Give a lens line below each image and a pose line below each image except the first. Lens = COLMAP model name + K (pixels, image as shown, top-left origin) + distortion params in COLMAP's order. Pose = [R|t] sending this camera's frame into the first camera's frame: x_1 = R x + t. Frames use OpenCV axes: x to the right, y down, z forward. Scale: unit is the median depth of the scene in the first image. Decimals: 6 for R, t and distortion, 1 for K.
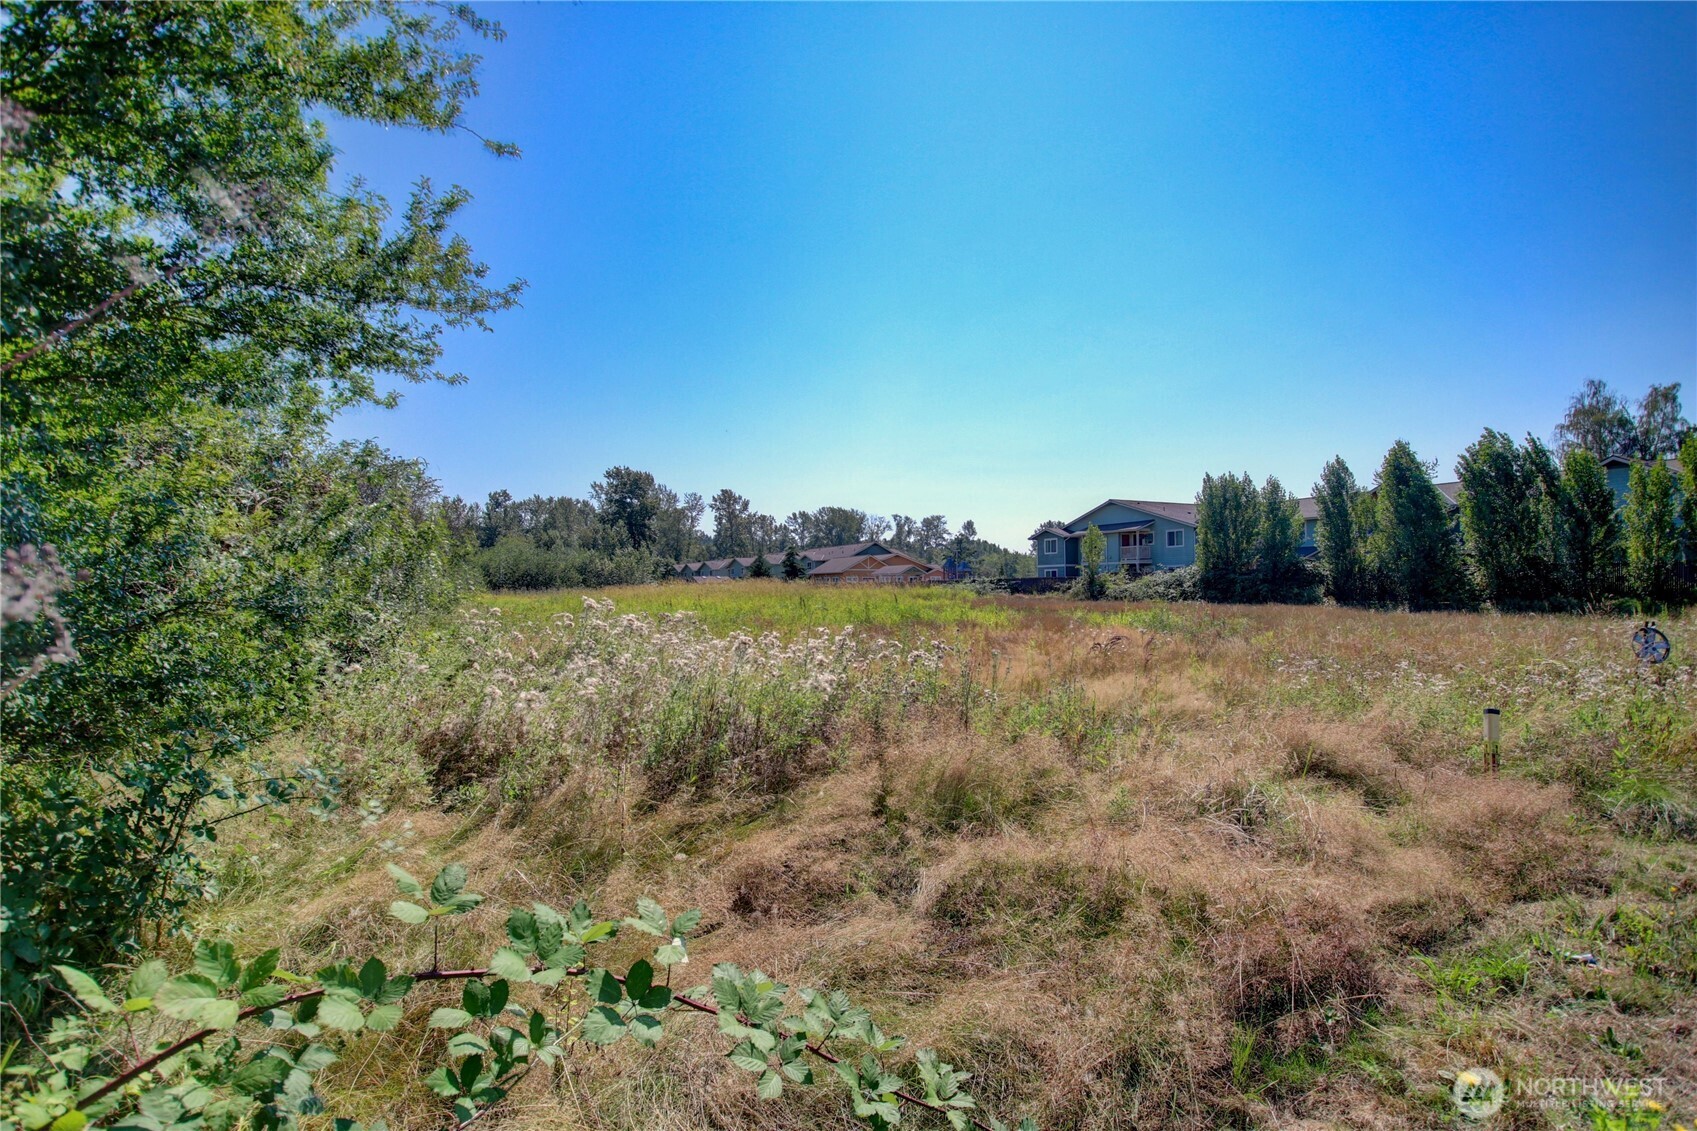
lens RADIAL K [[786.0, 0, 840.9], [0, 786.0, 567.5], [0, 0, 1]] dist [0.004366, -0.018625]
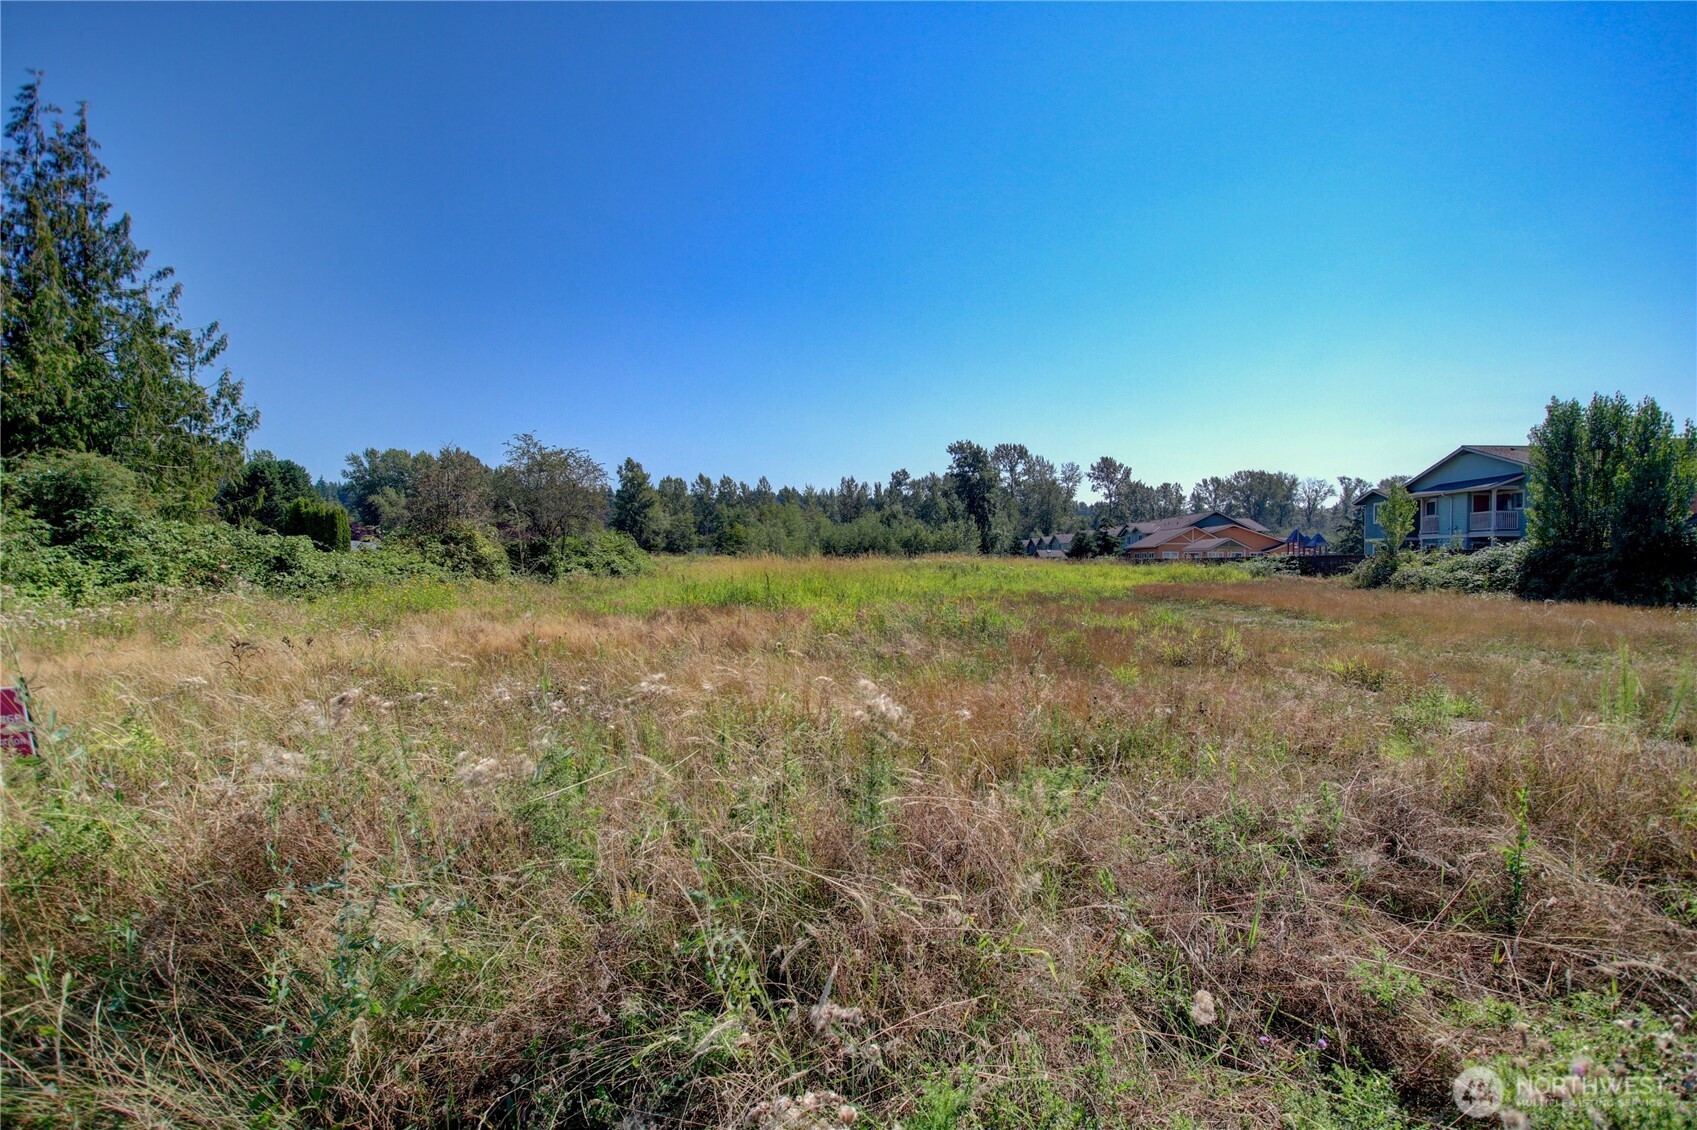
lens RADIAL K [[786.0, 0, 846.5], [0, 786.0, 574.0], [0, 0, 1]] dist [0.004366, -0.018625]
pose [[0.866553, 0.020162, -0.498678, 1.142534], [0.001276, 0.999091, 0.042611, -0.009412], [0.499083, -0.037561, 0.865739, 0.560468]]
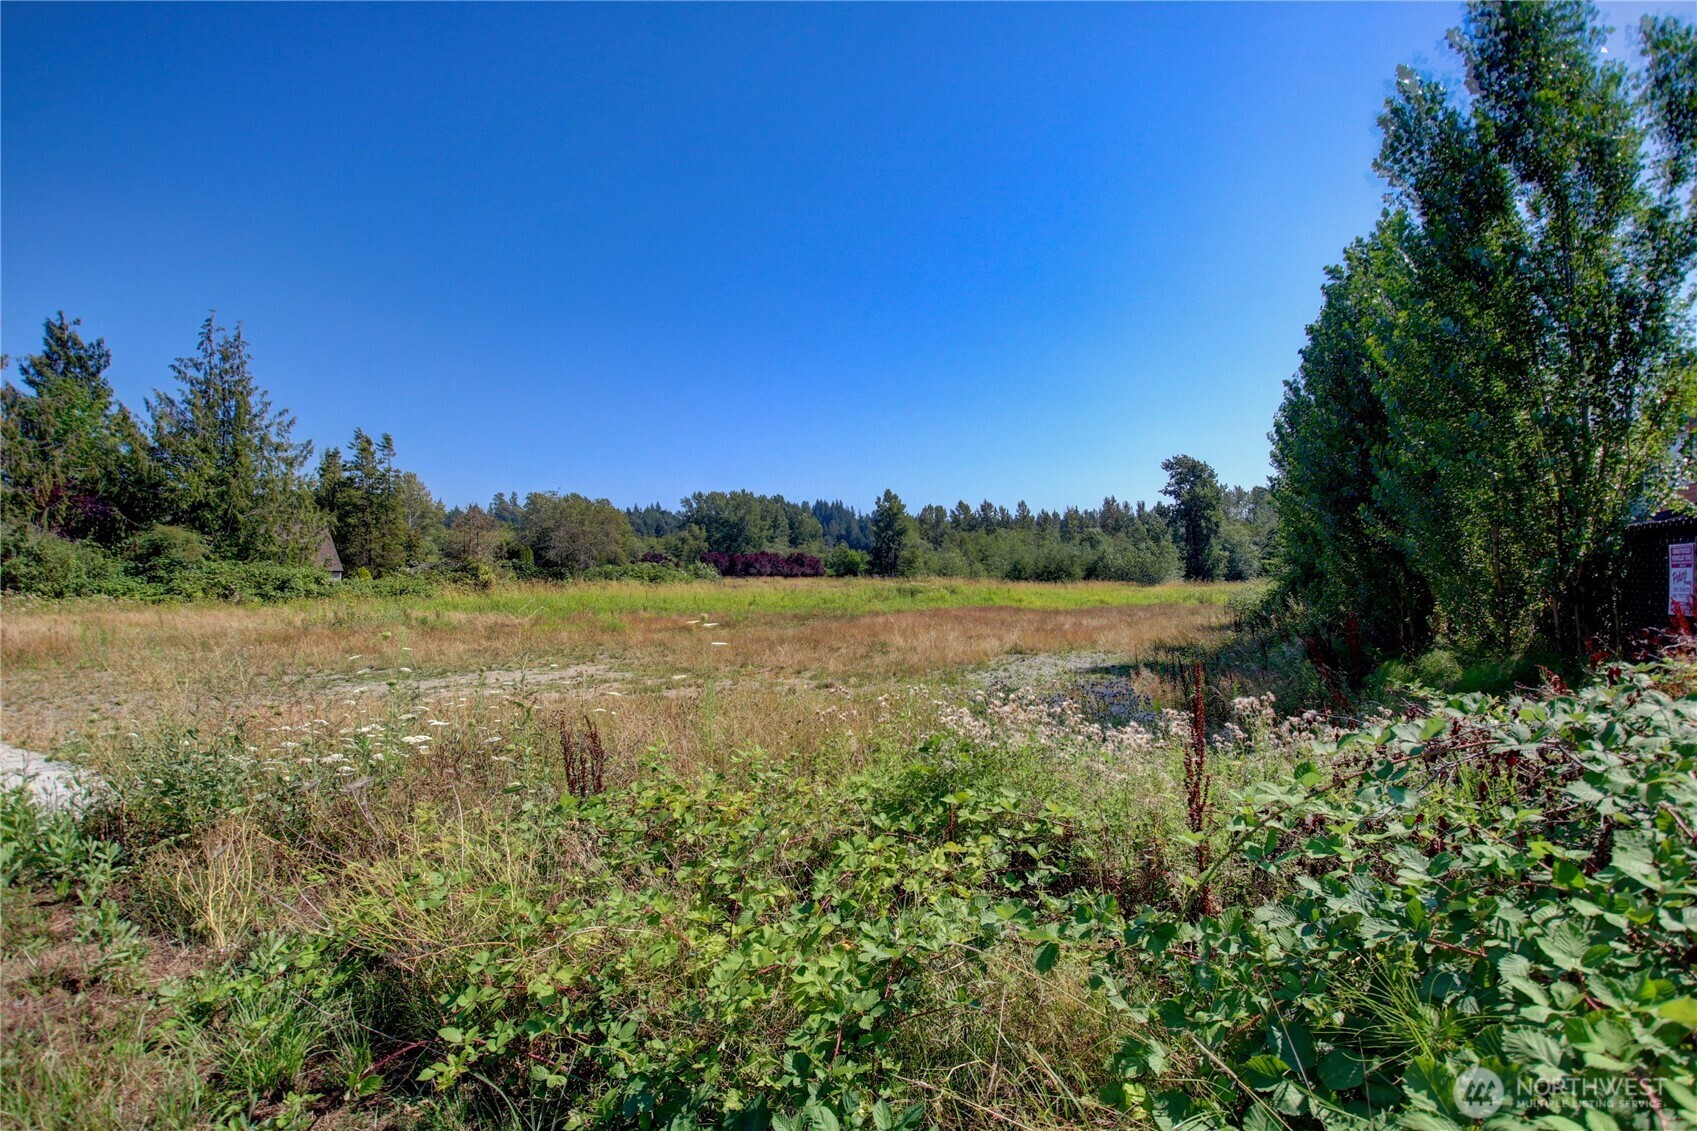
lens RADIAL K [[786.0, 0, 849.6], [0, 786.0, 572.3], [0, 0, 1]] dist [0.004366, -0.018625]
pose [[0.586611, -0.002082, -0.809866, 2.955055], [0.012970, 0.999893, 0.006824, -0.001568], [0.809765, -0.014507, 0.586575, 1.503591]]
